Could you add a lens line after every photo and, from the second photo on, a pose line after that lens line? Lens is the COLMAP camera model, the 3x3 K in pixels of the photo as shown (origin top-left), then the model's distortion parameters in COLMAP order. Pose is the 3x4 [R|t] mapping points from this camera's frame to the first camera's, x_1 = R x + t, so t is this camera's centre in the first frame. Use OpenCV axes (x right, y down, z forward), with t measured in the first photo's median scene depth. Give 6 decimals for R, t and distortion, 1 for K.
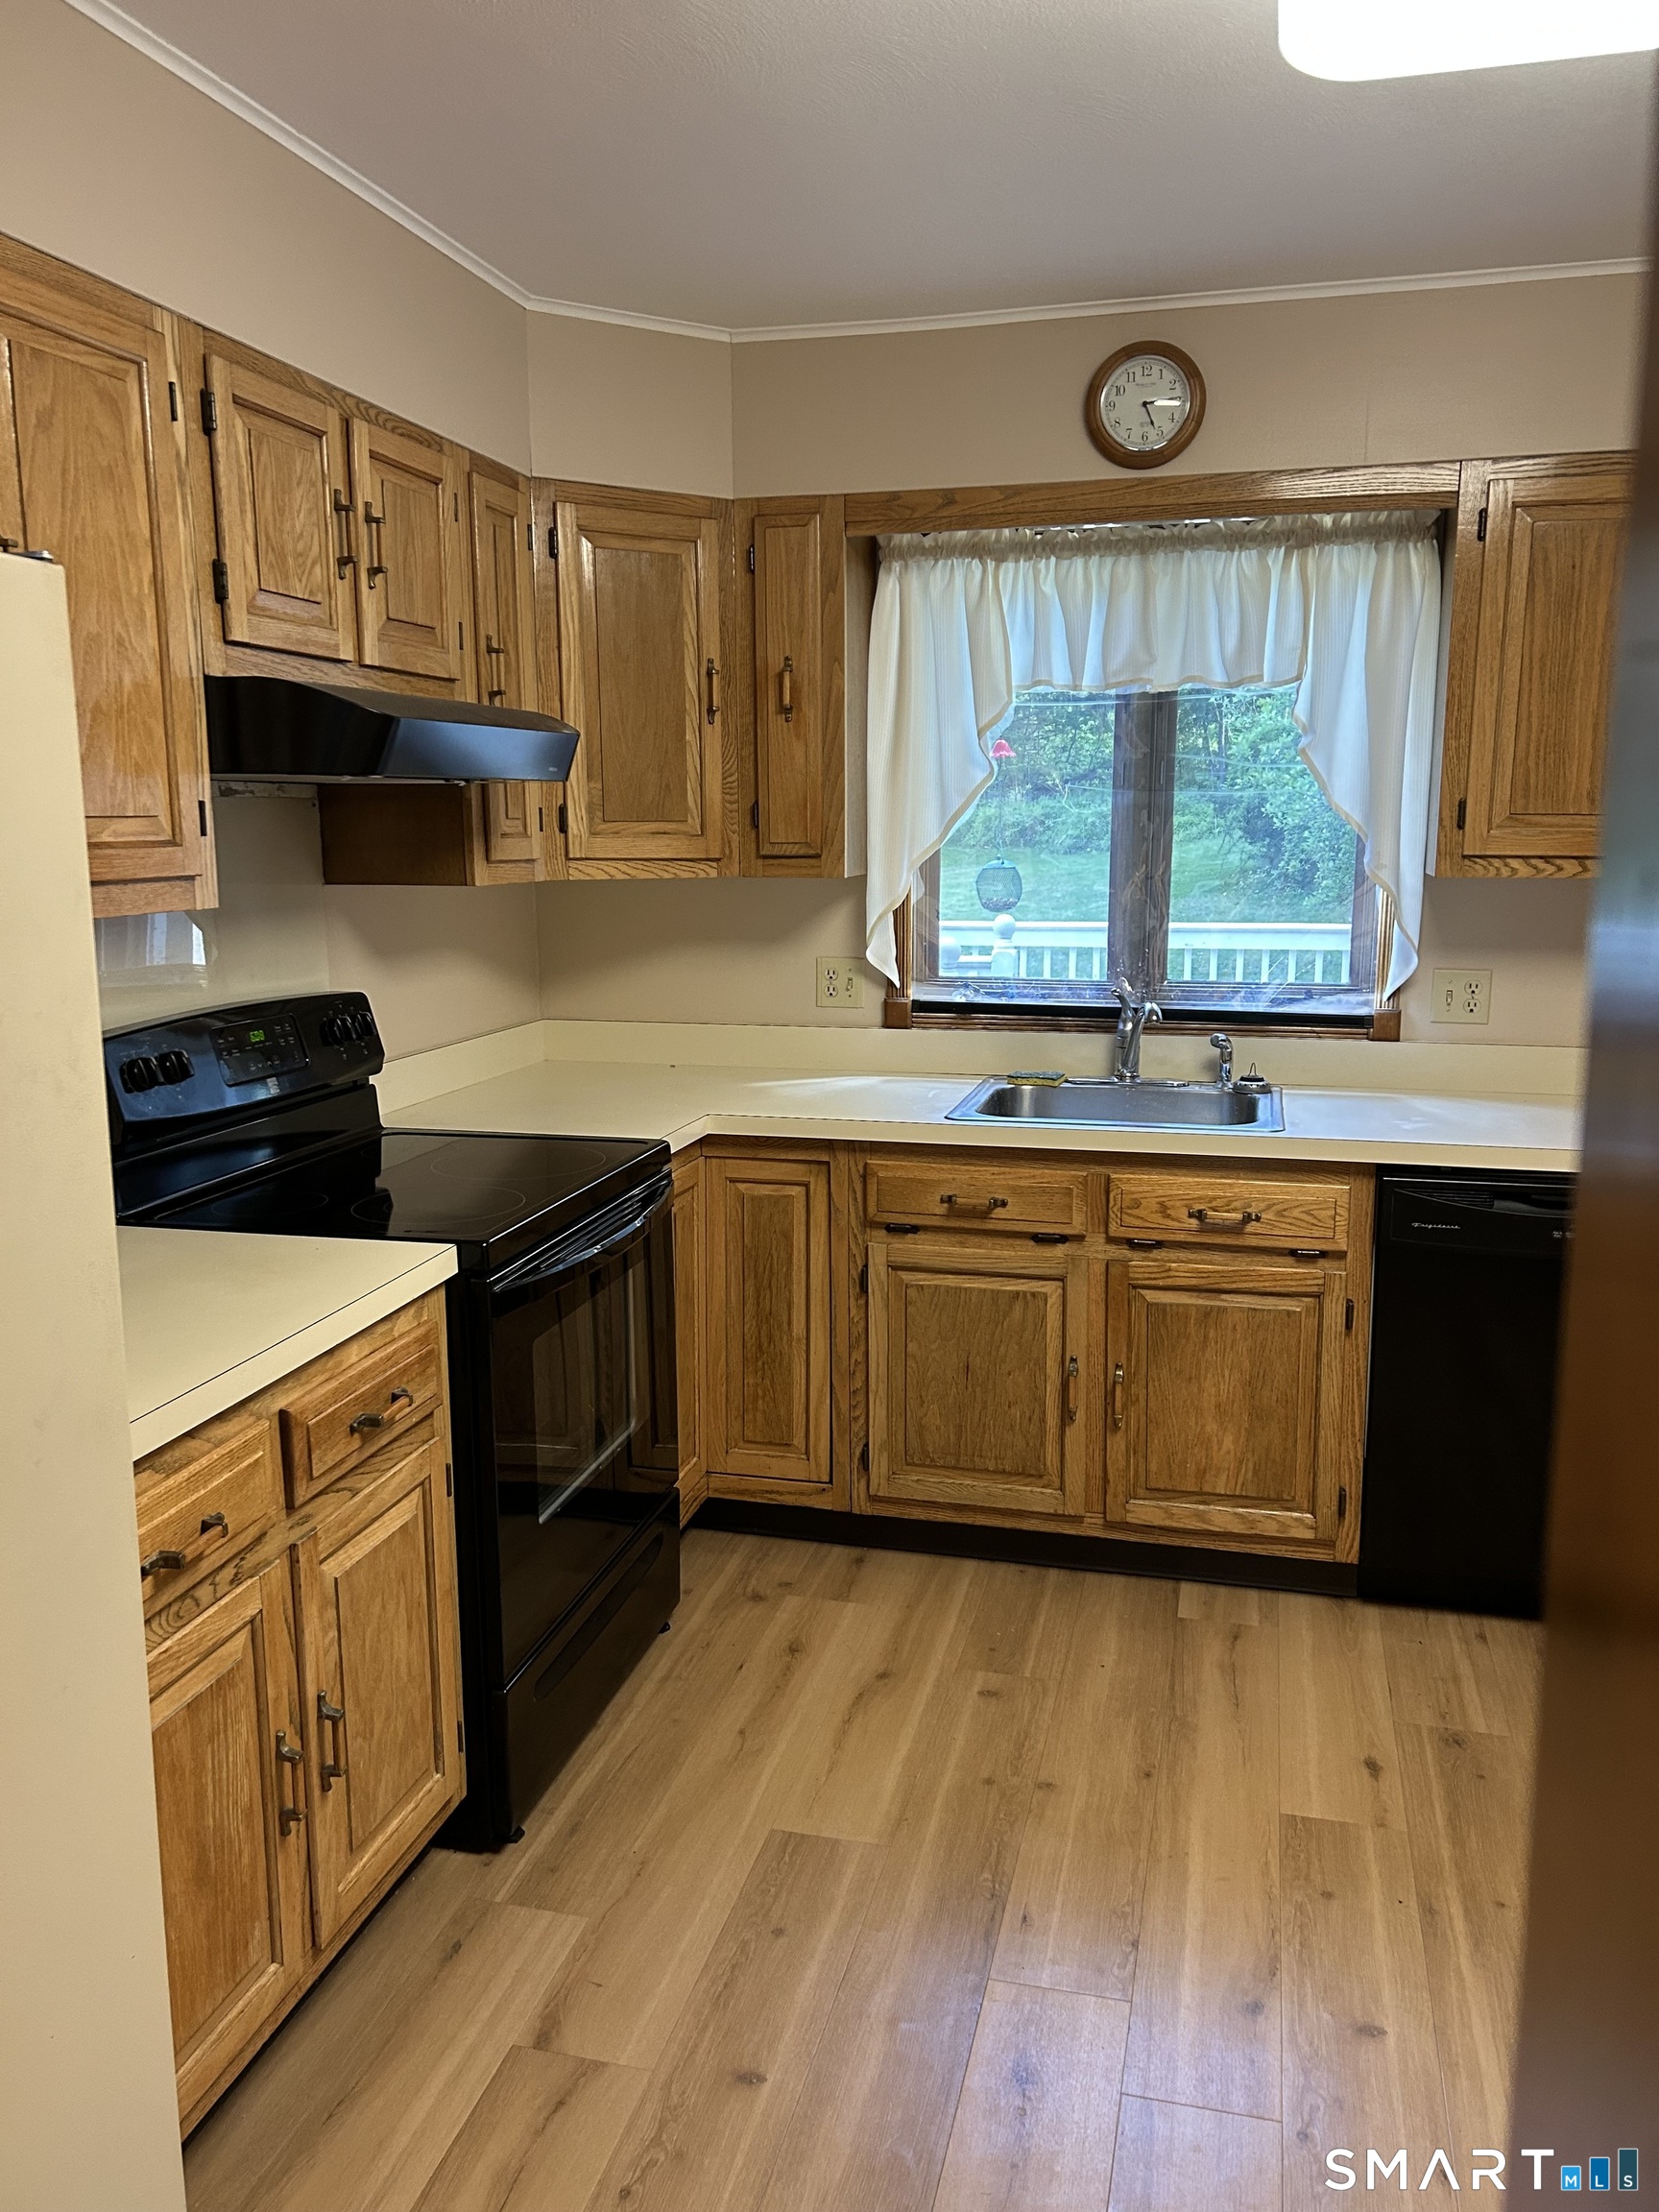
lens RADIAL K [[1673.0, 0, 829.0], [0, 1673.0, 1103.9], [0, 0, 1]] dist [0.071773, -0.084093]
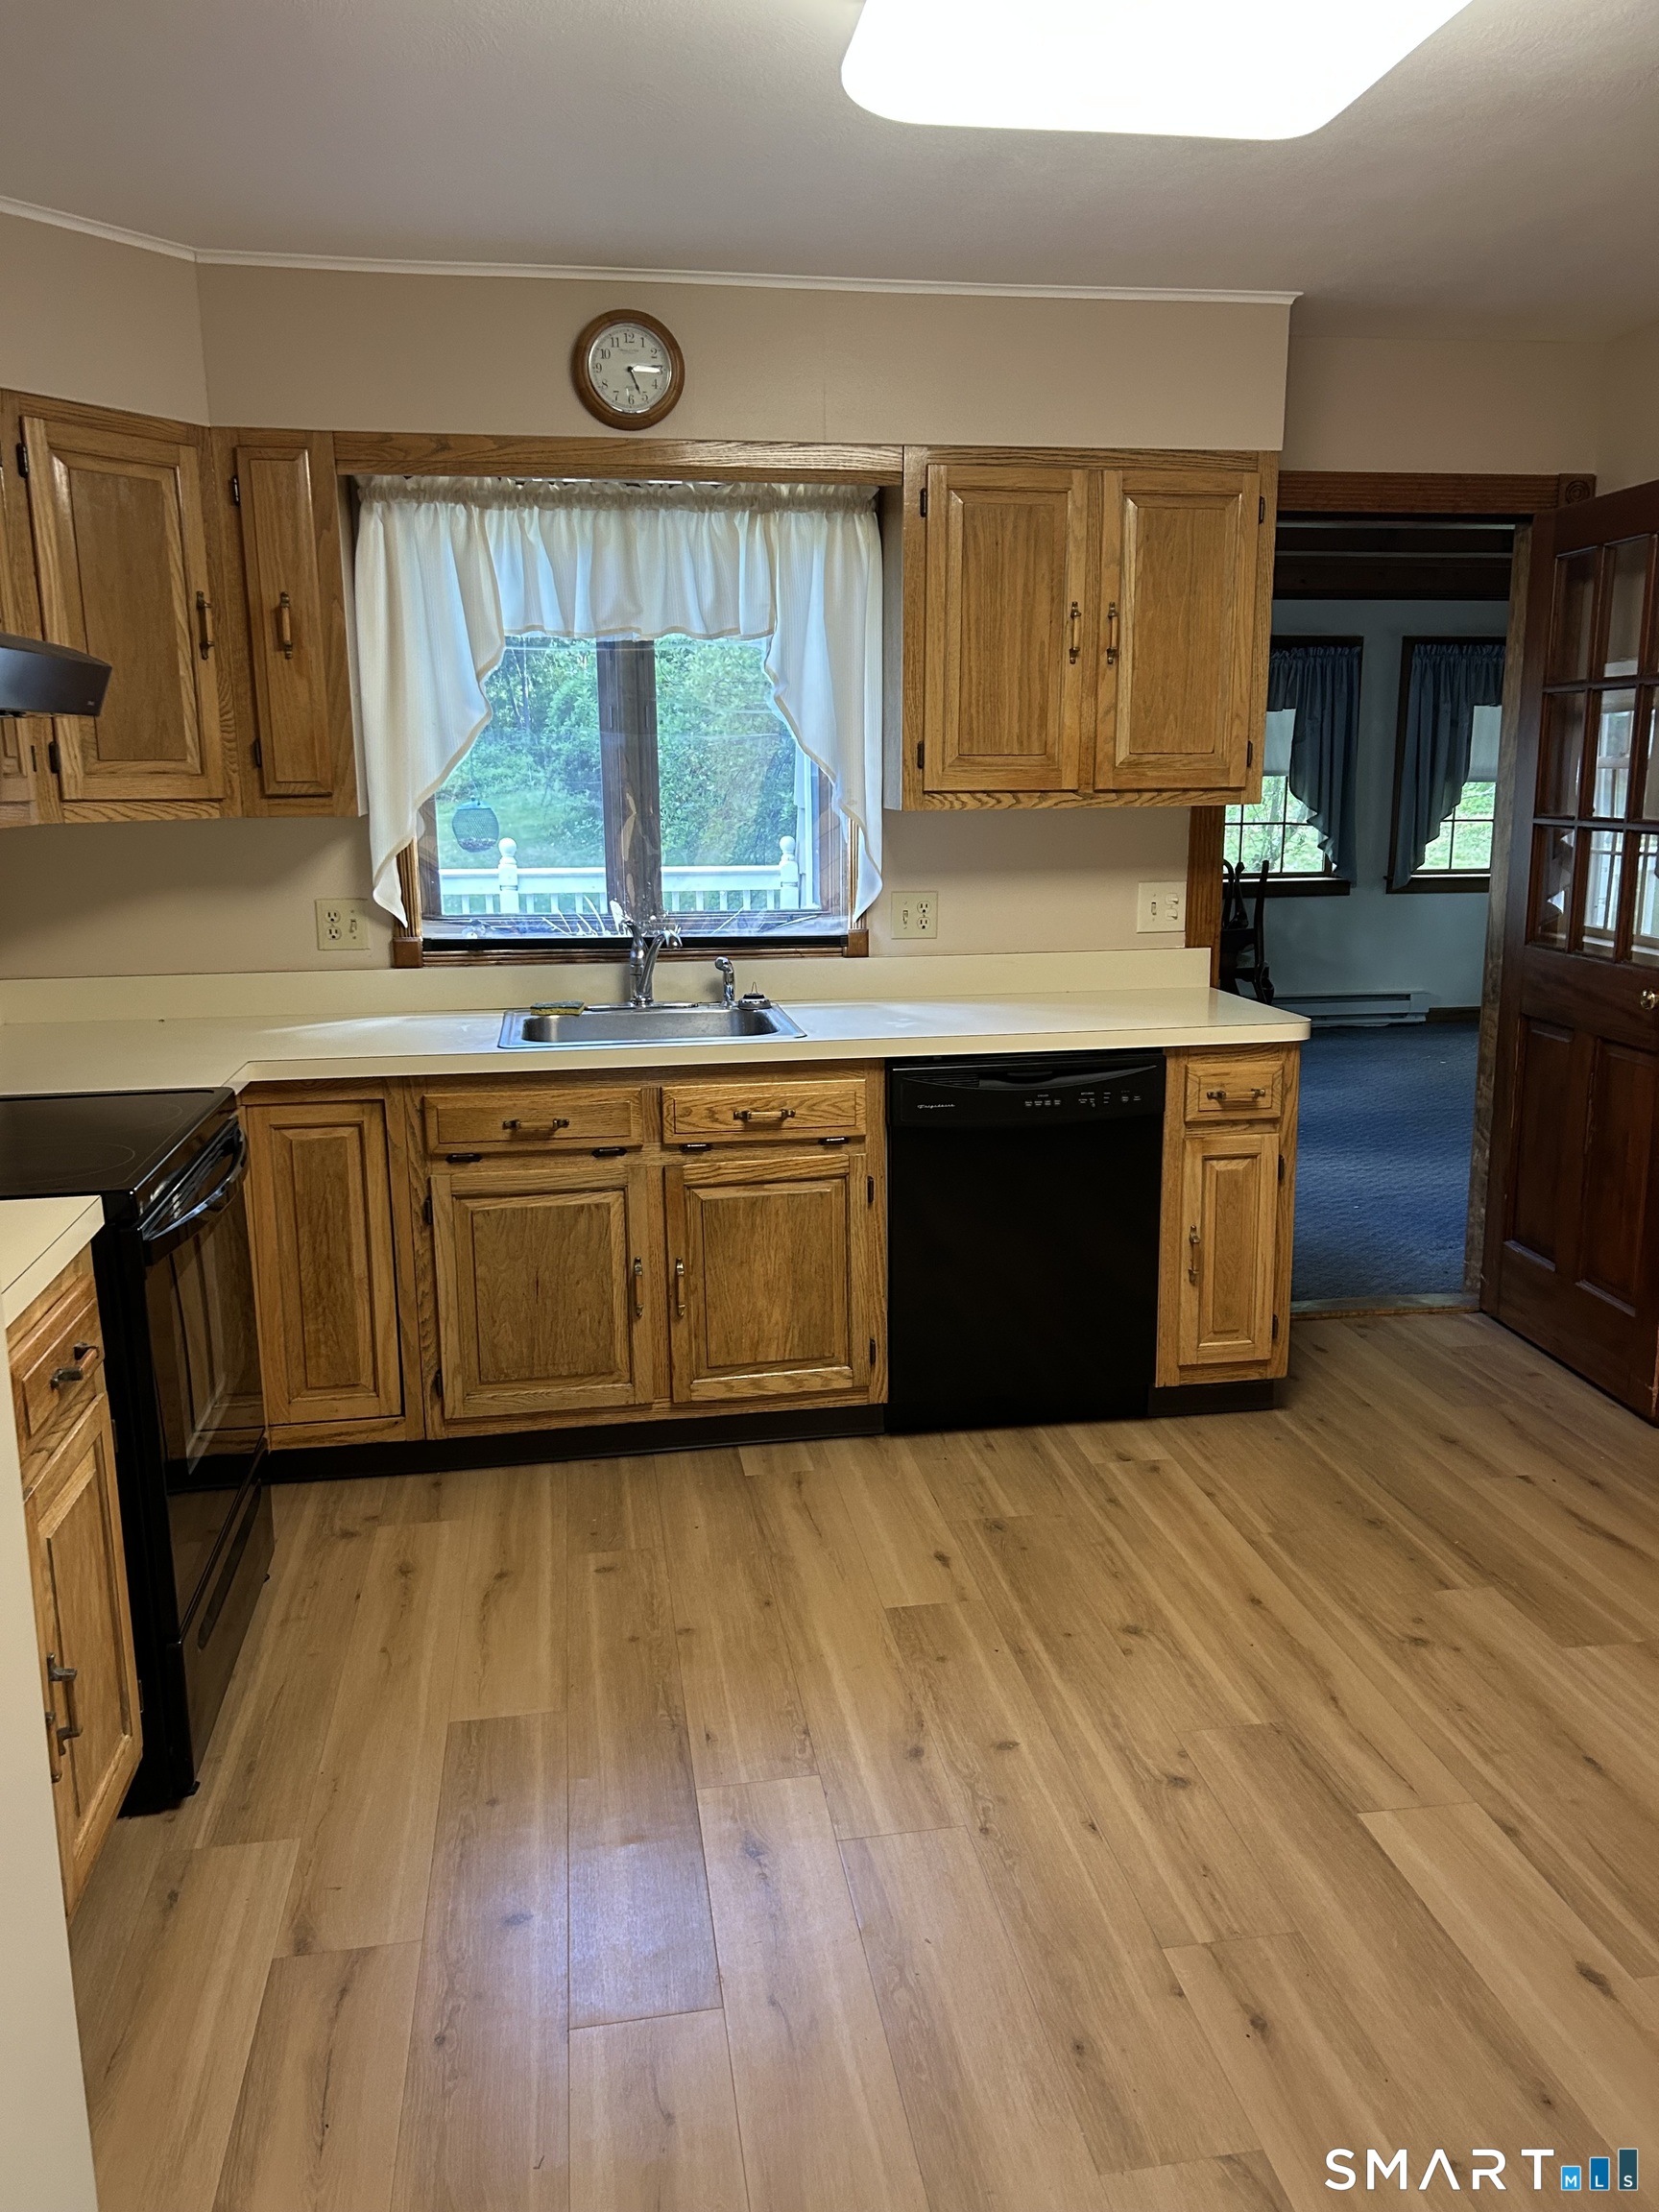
lens RADIAL K [[1673.0, 0, 833.8], [0, 1673.0, 1111.5], [0, 0, 1]] dist [0.071773, -0.084093]
pose [[0.916076, -0.086094, 0.391653, -0.150086], [0.073971, 0.996200, 0.045968, 0.015477], [-0.394122, -0.013139, 0.918964, -0.042369]]
